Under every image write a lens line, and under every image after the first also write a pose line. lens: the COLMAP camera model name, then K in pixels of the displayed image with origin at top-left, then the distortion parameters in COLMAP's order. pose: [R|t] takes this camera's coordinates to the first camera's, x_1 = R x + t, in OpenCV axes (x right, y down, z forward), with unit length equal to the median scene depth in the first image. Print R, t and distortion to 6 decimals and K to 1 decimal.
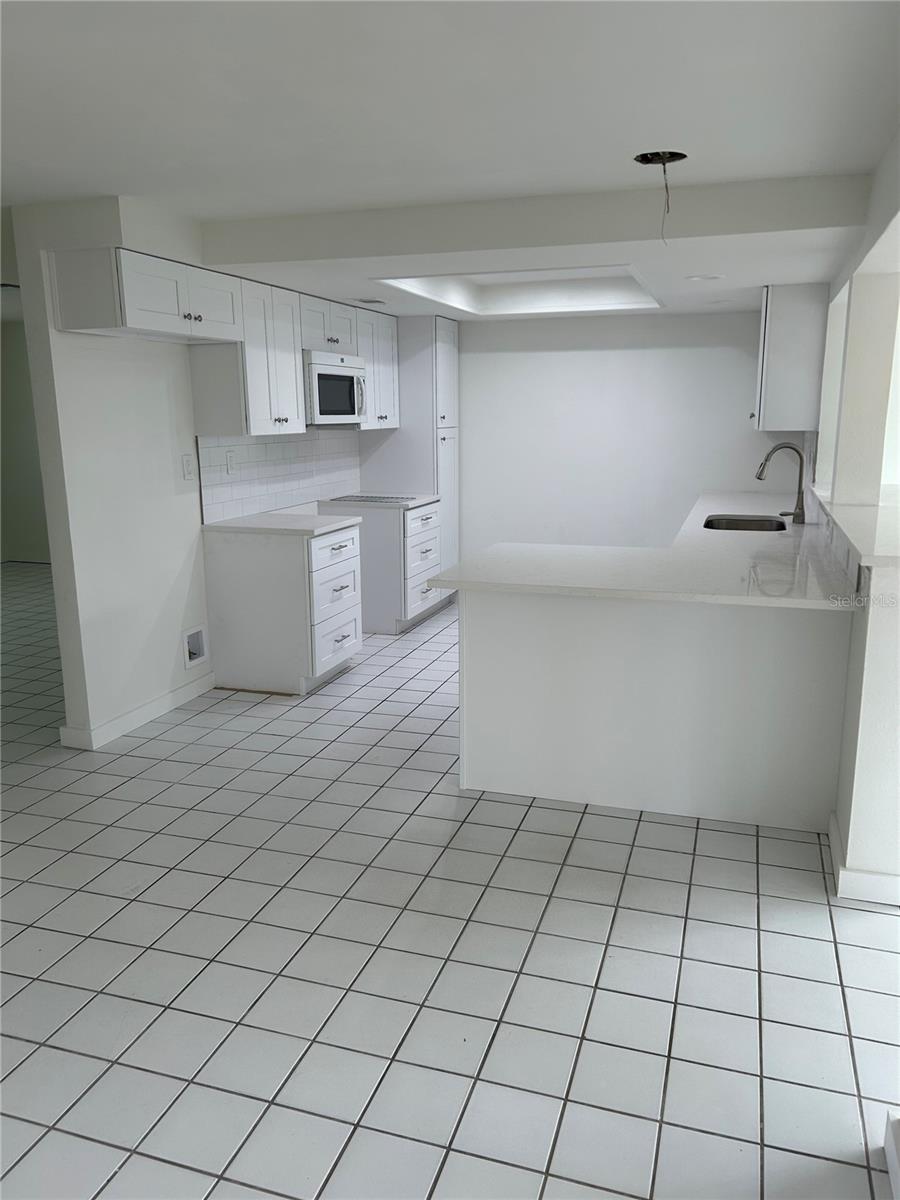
lens RADIAL K [[909.8, 0, 449.1], [0, 909.8, 601.5], [0, 0, 1]] dist [0.005865, -0.003859]
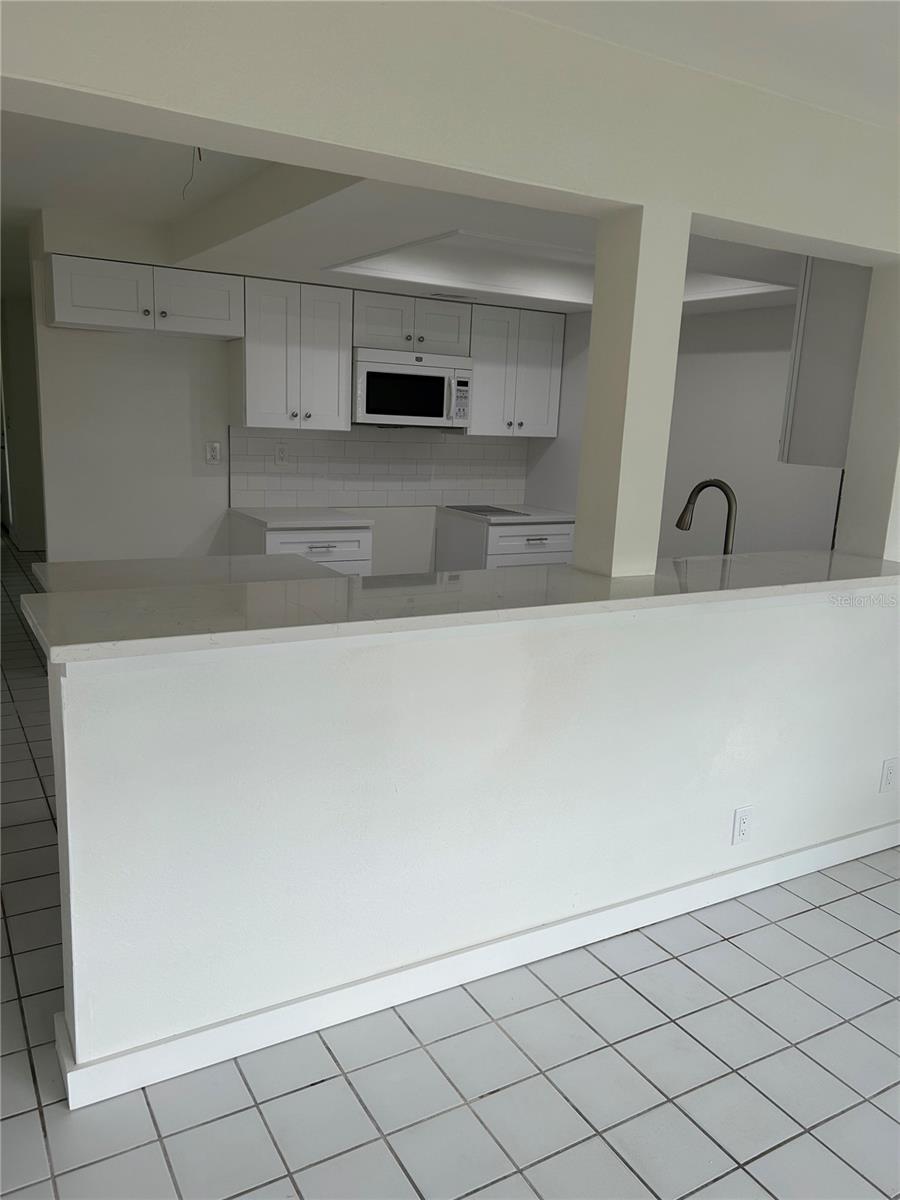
lens RADIAL K [[909.8, 0, 450.3], [0, 909.8, 595.6], [0, 0, 1]] dist [0.005865, -0.003859]
pose [[0.749606, 0.170118, -0.639649, 0.585467], [-0.185485, 0.981674, 0.043712, -0.072343], [0.635364, 0.085878, 0.767423, 0.323207]]
